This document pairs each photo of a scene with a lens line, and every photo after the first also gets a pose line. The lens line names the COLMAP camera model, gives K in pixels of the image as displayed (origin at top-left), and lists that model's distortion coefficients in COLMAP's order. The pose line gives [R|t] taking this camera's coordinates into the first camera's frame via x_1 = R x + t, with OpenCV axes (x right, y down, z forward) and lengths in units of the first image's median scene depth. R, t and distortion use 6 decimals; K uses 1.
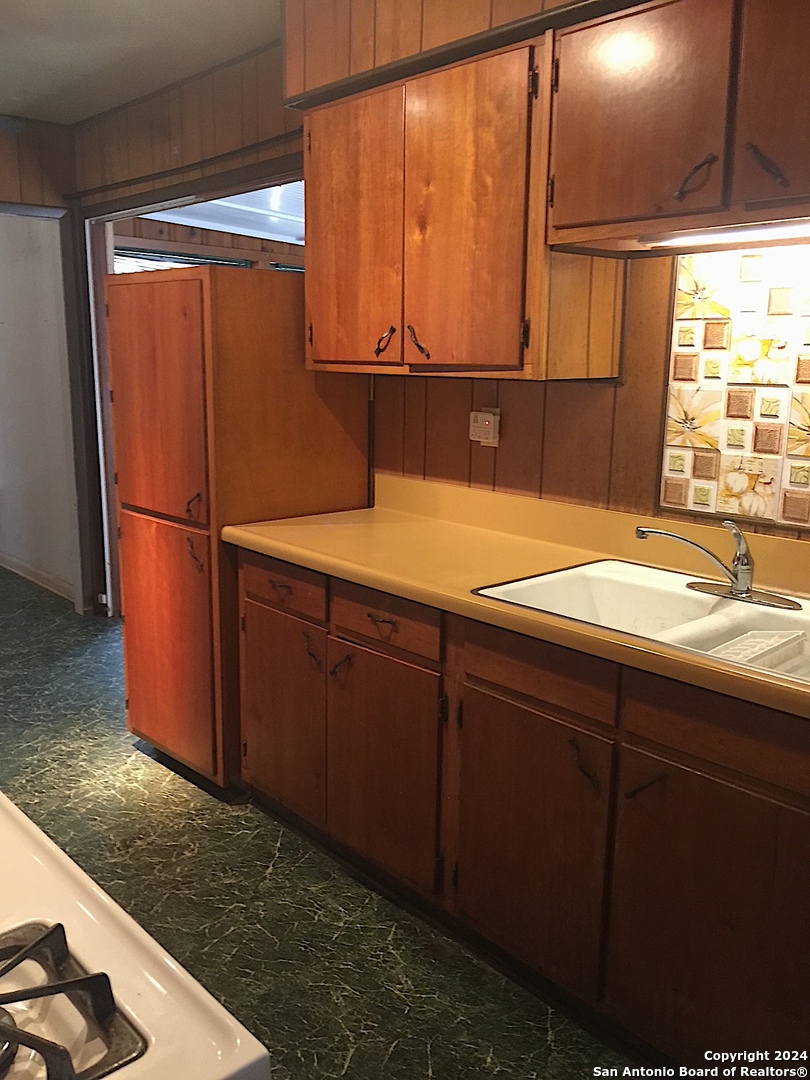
lens RADIAL K [[913.2, 0, 402.5], [0, 913.2, 544.9], [0, 0, 1]] dist [0.069892, -0.121051]
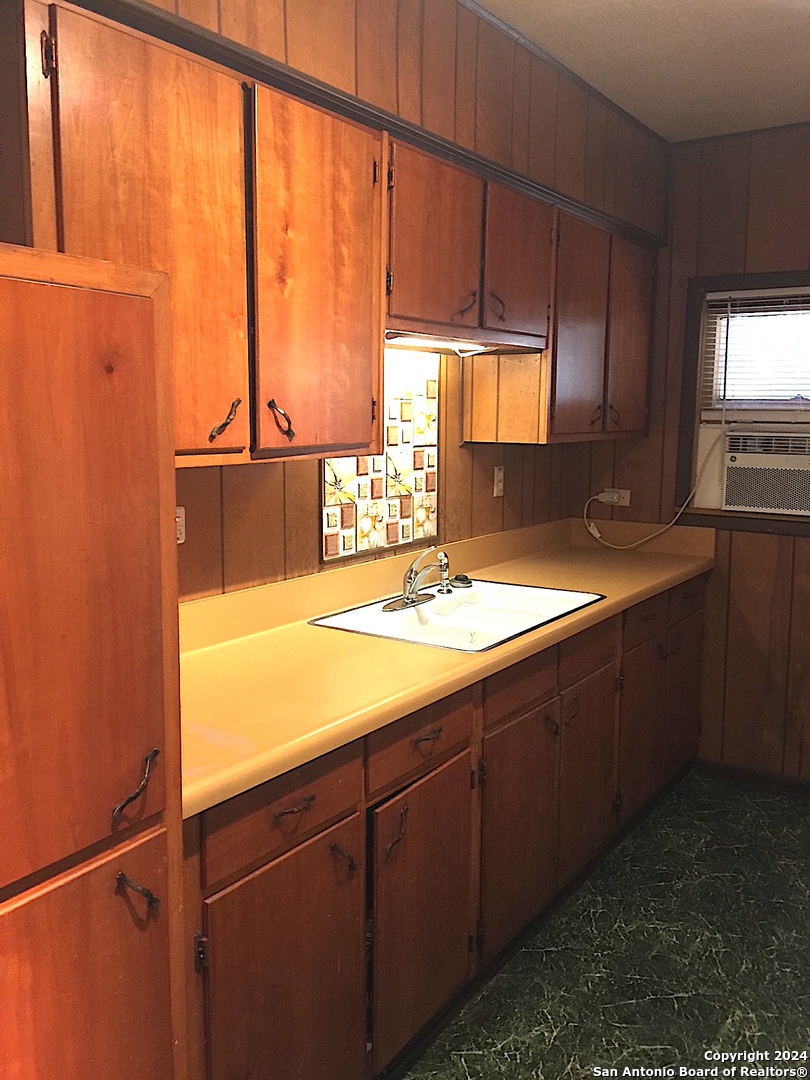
lens RADIAL K [[913.2, 0, 403.1], [0, 913.2, 533.9], [0, 0, 1]] dist [0.069892, -0.121051]
pose [[-0.231358, -0.144663, 0.962053, -0.744714], [0.194003, 0.962161, 0.191334, -0.247489], [-0.953329, 0.230908, -0.194539, 1.031737]]
